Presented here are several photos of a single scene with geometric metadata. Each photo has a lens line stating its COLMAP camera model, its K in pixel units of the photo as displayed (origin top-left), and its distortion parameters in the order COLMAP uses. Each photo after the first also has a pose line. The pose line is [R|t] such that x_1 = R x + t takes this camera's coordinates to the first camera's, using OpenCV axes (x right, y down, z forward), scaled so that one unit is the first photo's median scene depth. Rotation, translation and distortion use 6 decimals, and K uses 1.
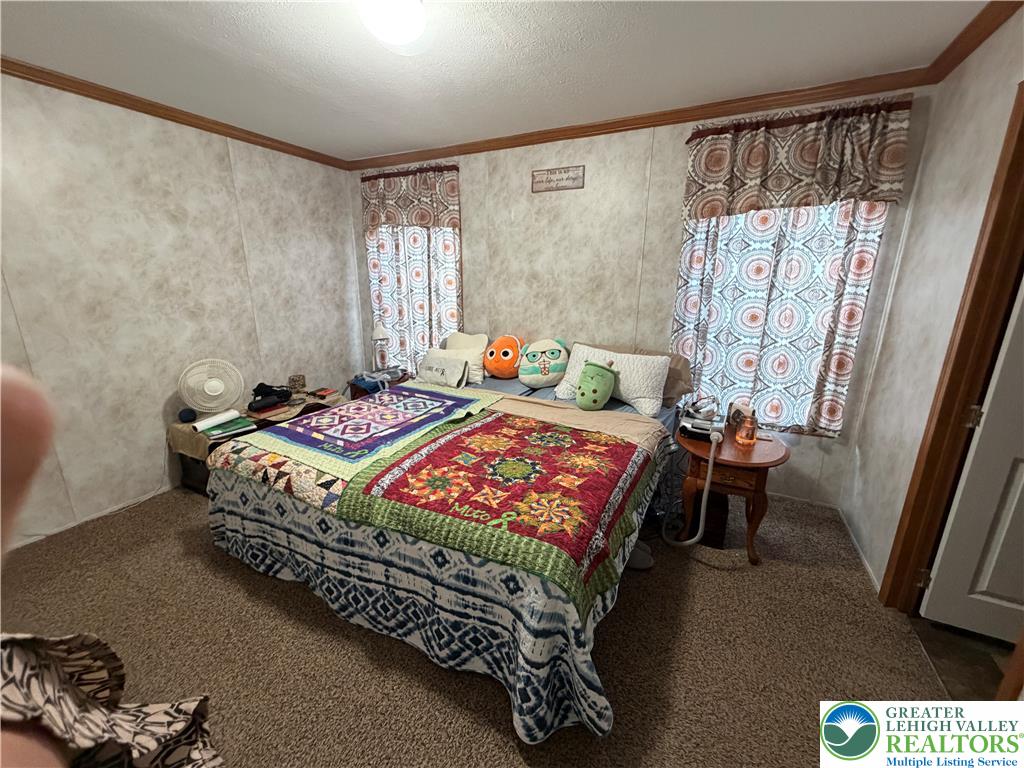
lens RADIAL K [[407.4, 0, 509.1], [0, 407.4, 384.1], [0, 0, 1]] dist [-0.000048, 0.000670]
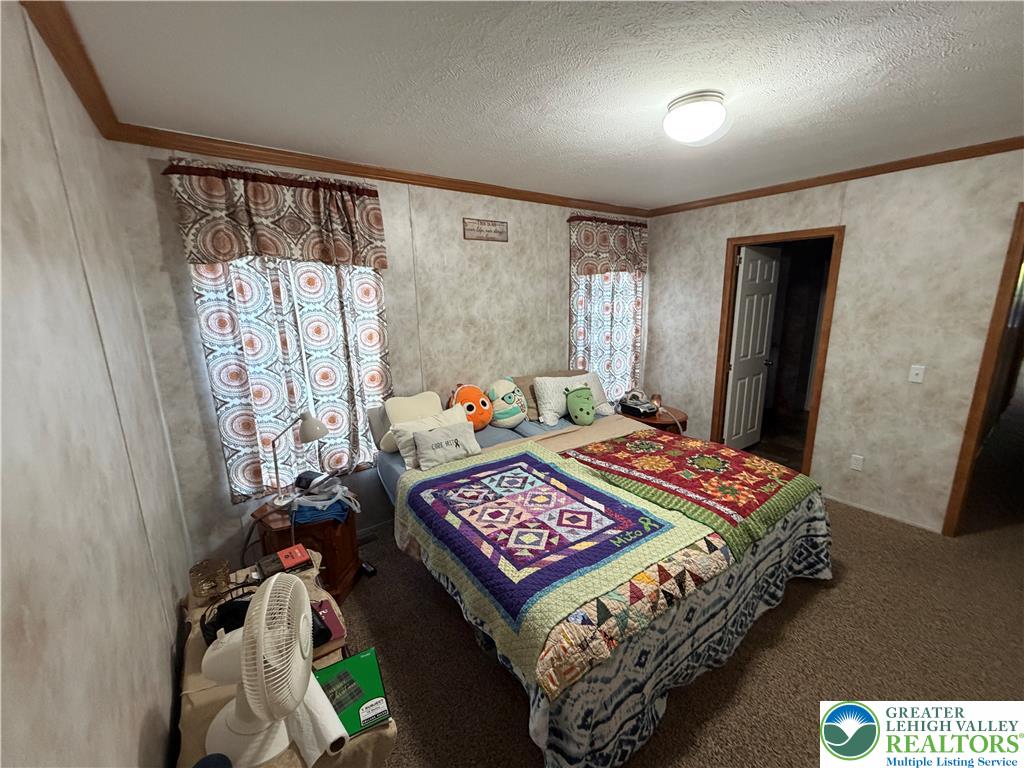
lens RADIAL K [[407.4, 0, 507.5], [0, 407.4, 384.0], [0, 0, 1]] dist [-0.000048, 0.000670]
pose [[0.452515, -0.209237, 0.866862, -0.952430], [0.251274, 0.962613, 0.101180, -0.239091], [-0.855624, 0.172034, 0.488172, 0.569263]]
